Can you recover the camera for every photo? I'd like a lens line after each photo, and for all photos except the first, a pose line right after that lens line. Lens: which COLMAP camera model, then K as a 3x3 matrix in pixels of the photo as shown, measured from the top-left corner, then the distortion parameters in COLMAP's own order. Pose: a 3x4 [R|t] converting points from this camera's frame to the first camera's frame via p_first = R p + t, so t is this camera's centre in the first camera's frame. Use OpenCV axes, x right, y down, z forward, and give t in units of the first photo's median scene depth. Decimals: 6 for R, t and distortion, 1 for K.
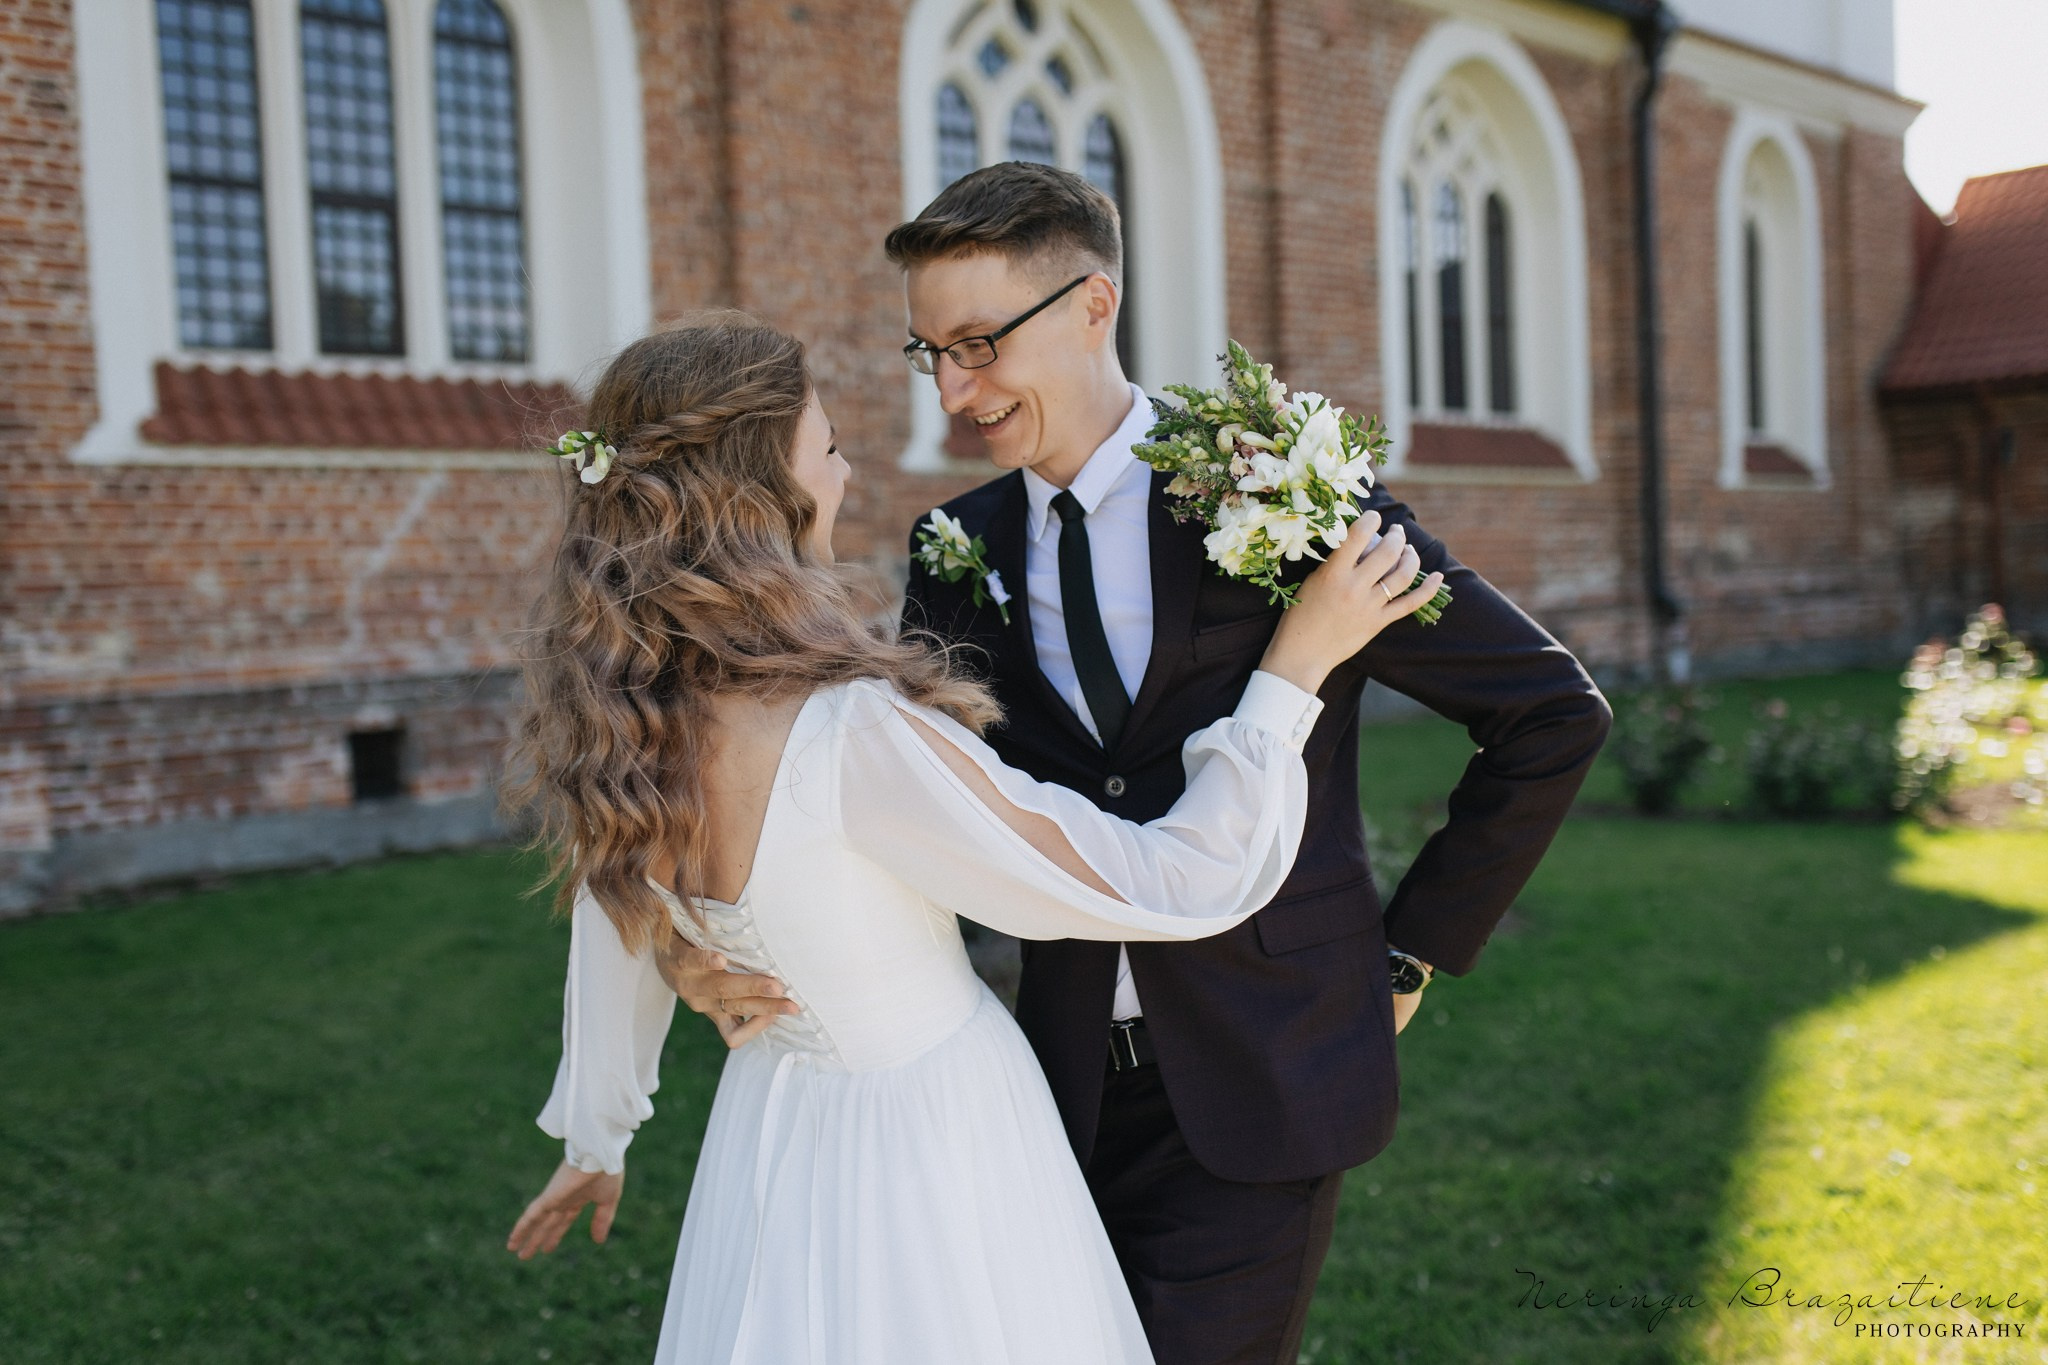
lens RADIAL K [[1949.2, 0, 1018.1], [0, 1949.2, 698.5], [0, 0, 1]] dist [0.000283, 0.000000]
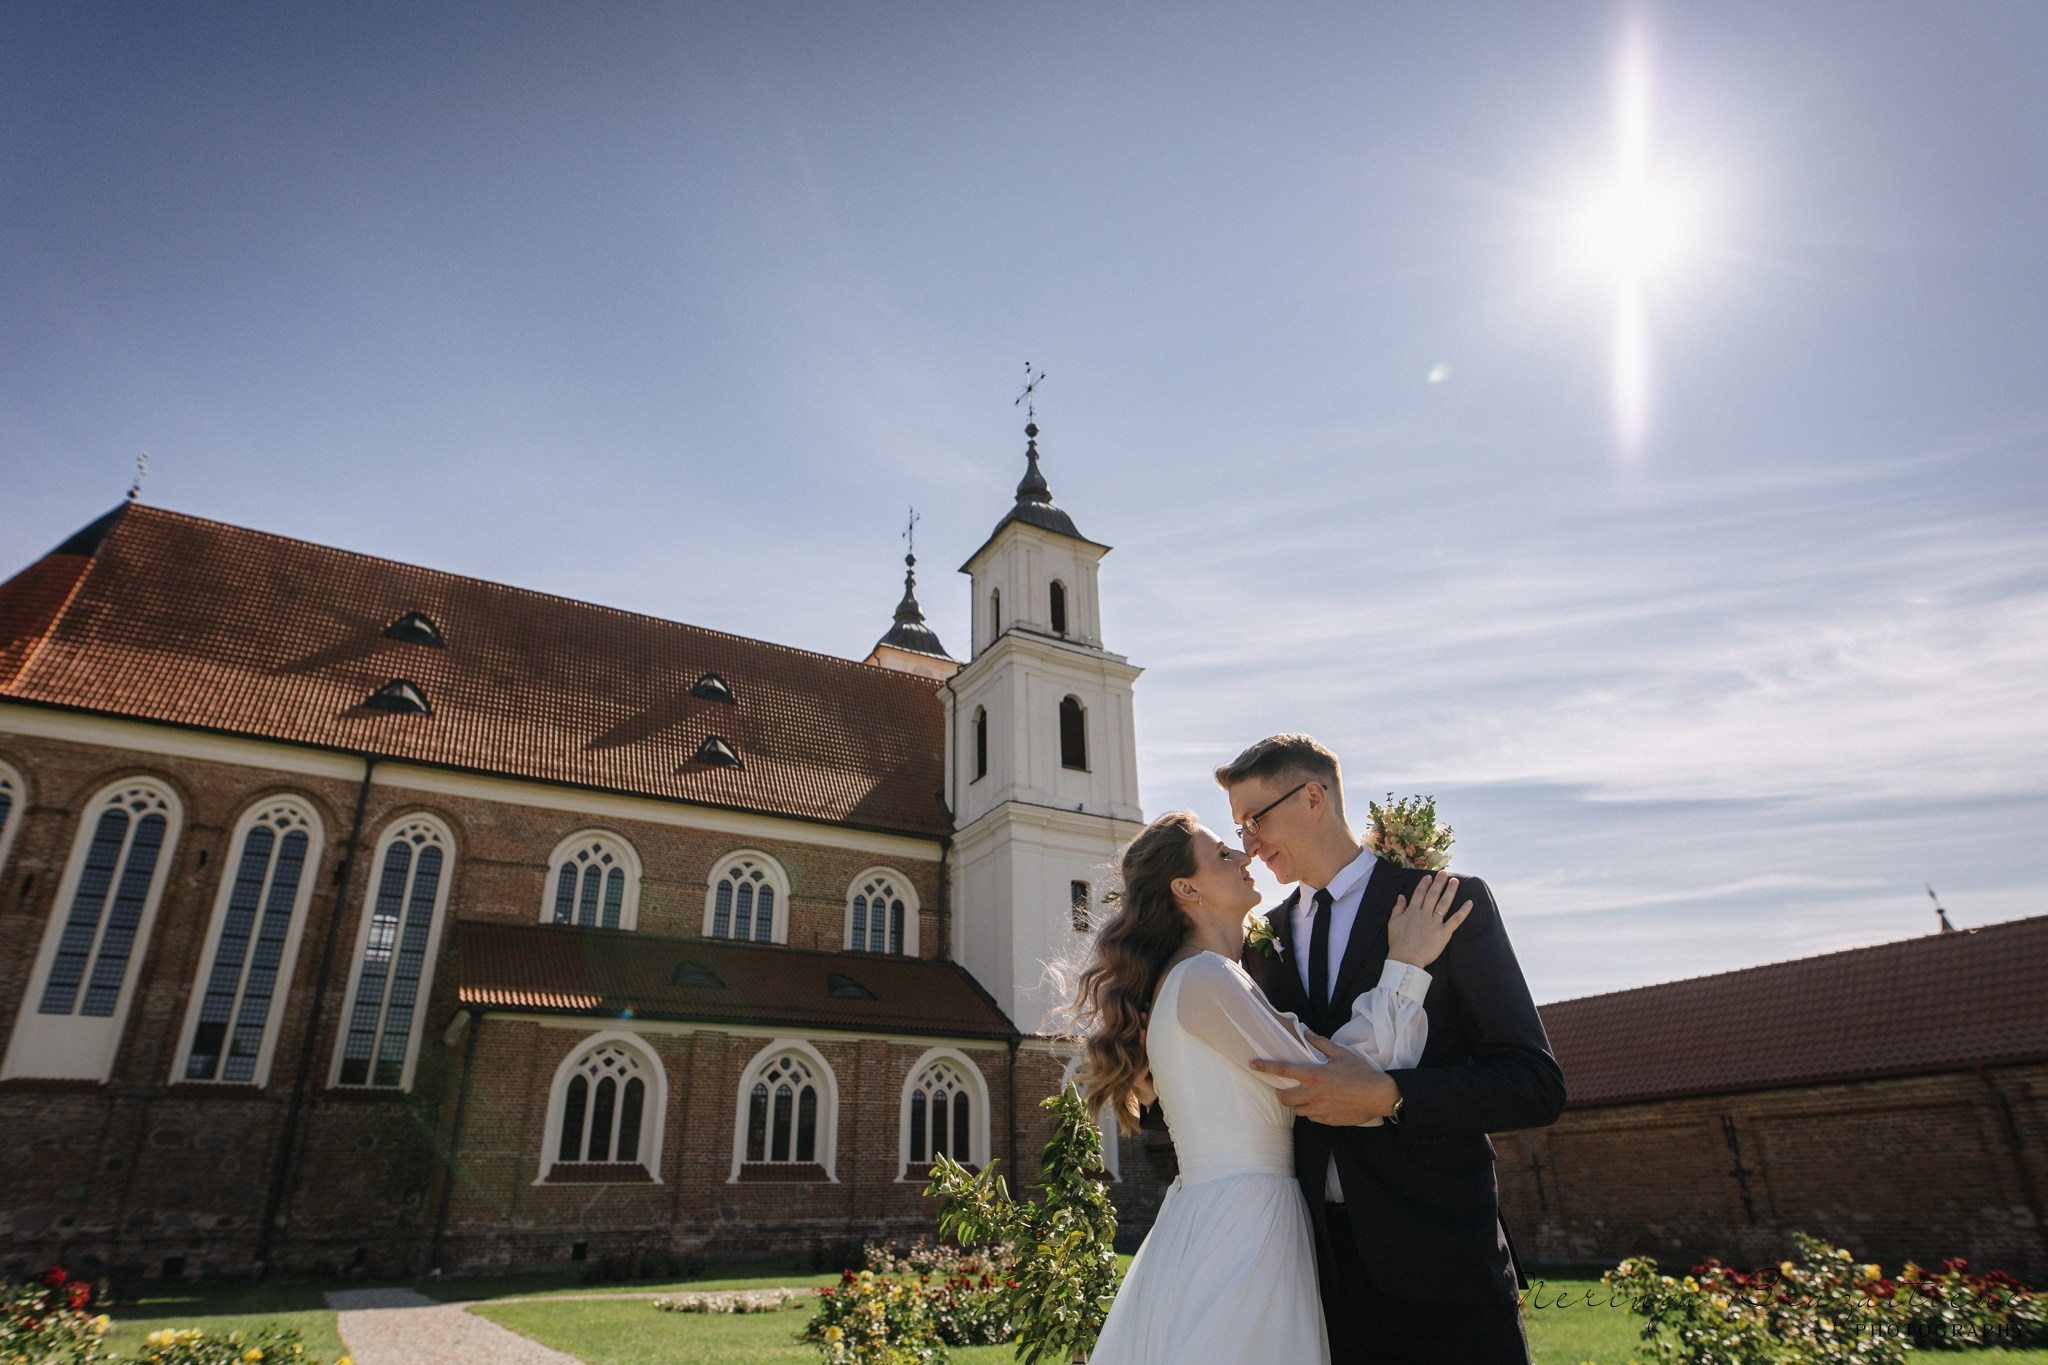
lens RADIAL K [[1174.8, 0, 1025.1], [0, 1174.8, 692.6], [0, 0, 1]] dist [0.007440, -0.002321]
pose [[0.976814, -0.064871, -0.204026, 1.410076], [-0.033811, 0.894285, -0.446219, 0.058389], [0.211404, 0.442771, 0.871356, -1.895676]]
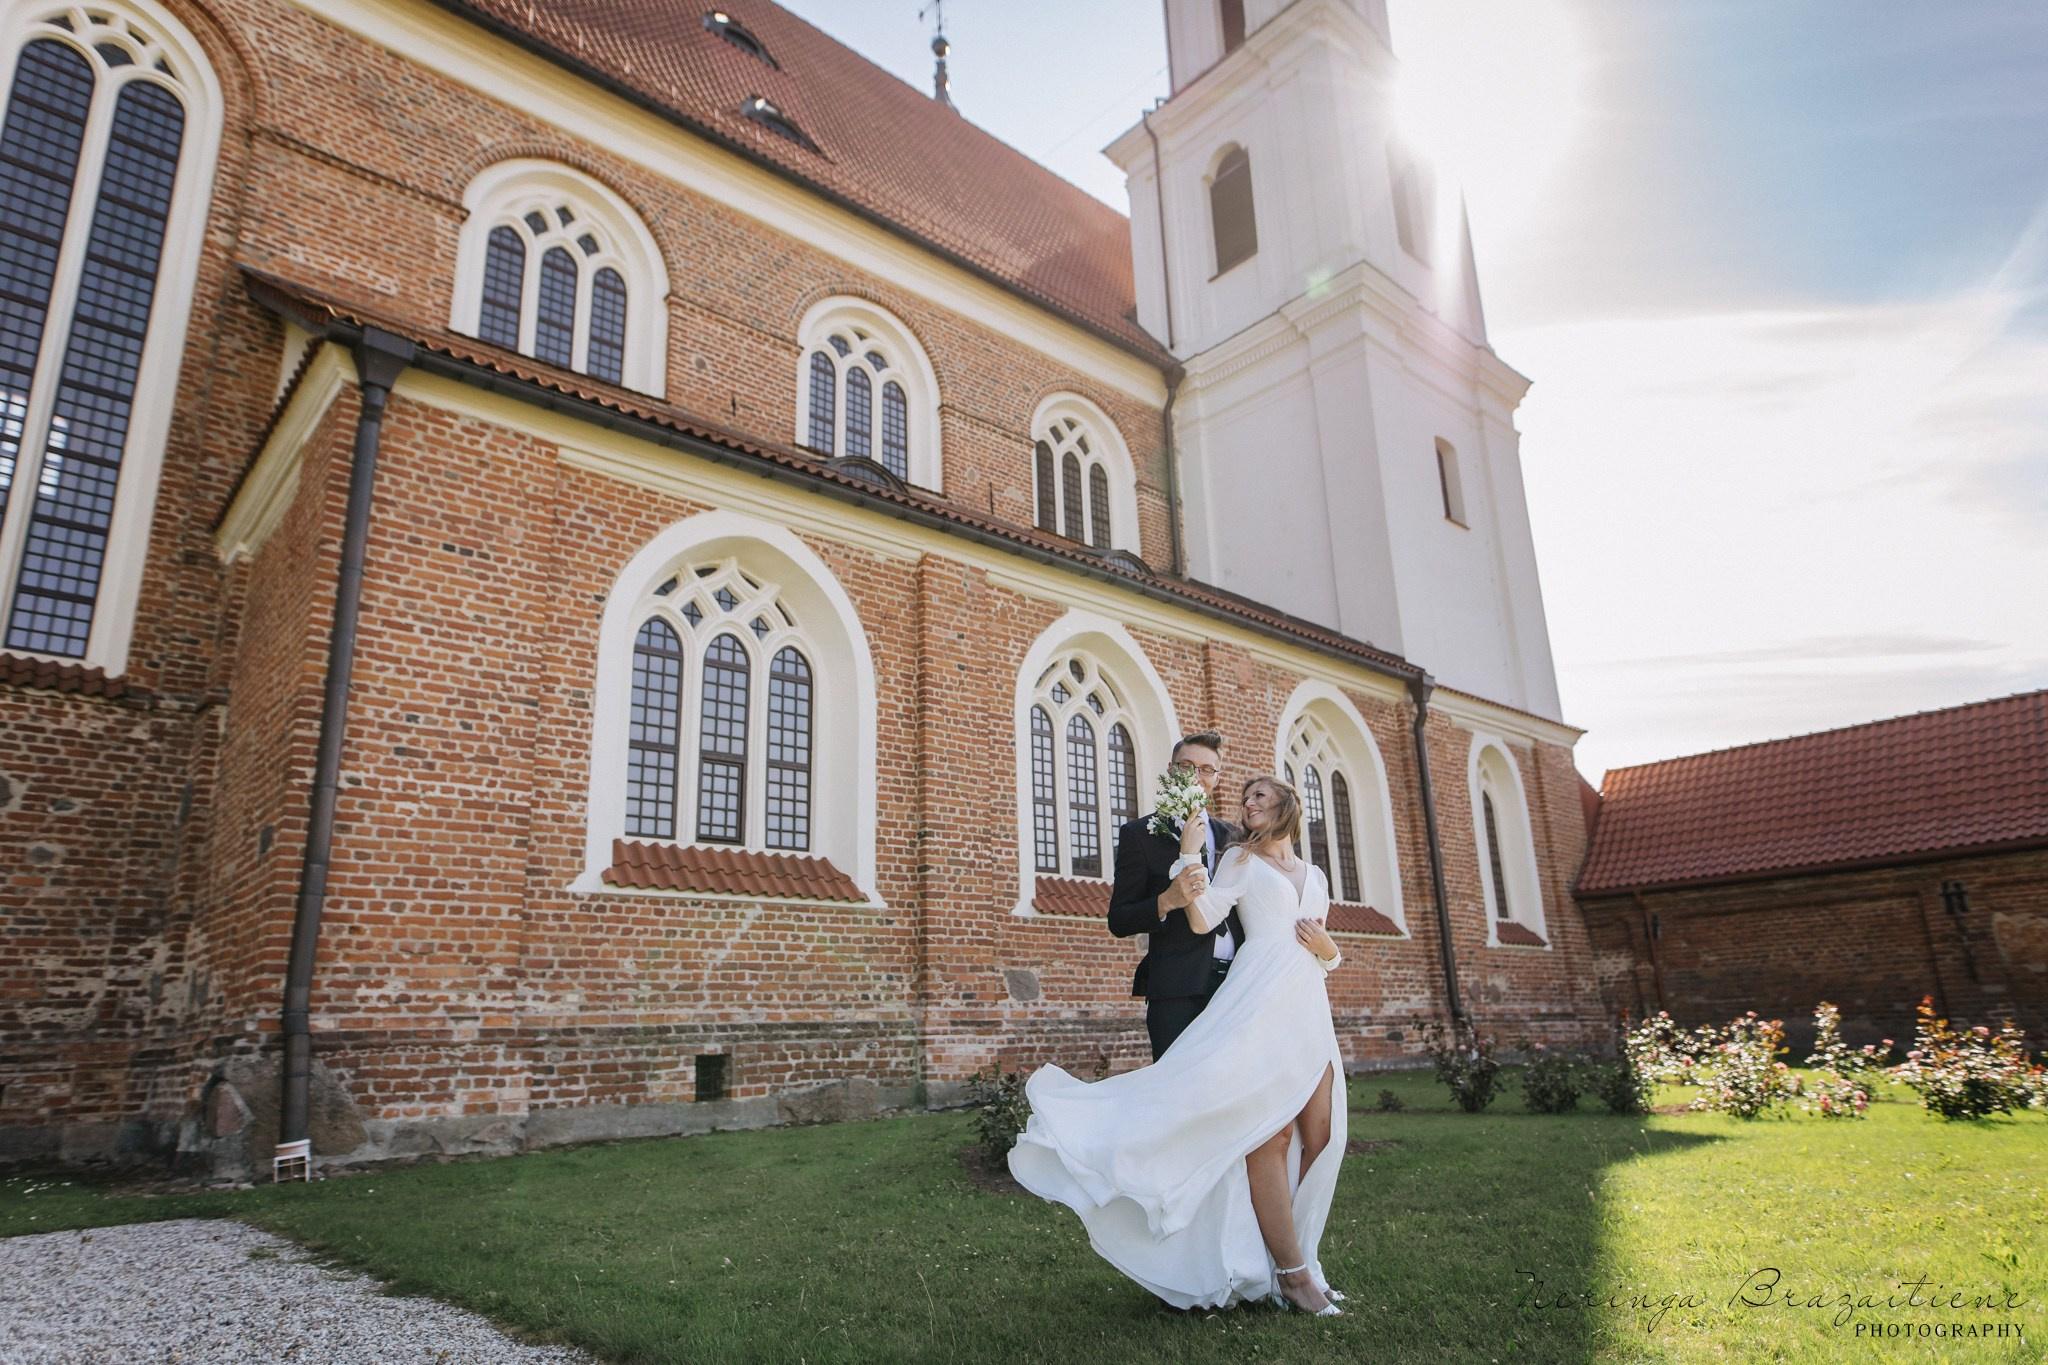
lens RADIAL K [[1224.3, 0, 1023.8], [0, 1224.3, 697.6], [0, 0, 1]] dist [0.005995, -0.000433]
pose [[0.999949, 0.005397, -0.008493, -0.048619], [-0.007879, 0.944924, -0.327195, 0.065821], [0.006259, 0.327246, 0.944919, -0.107205]]
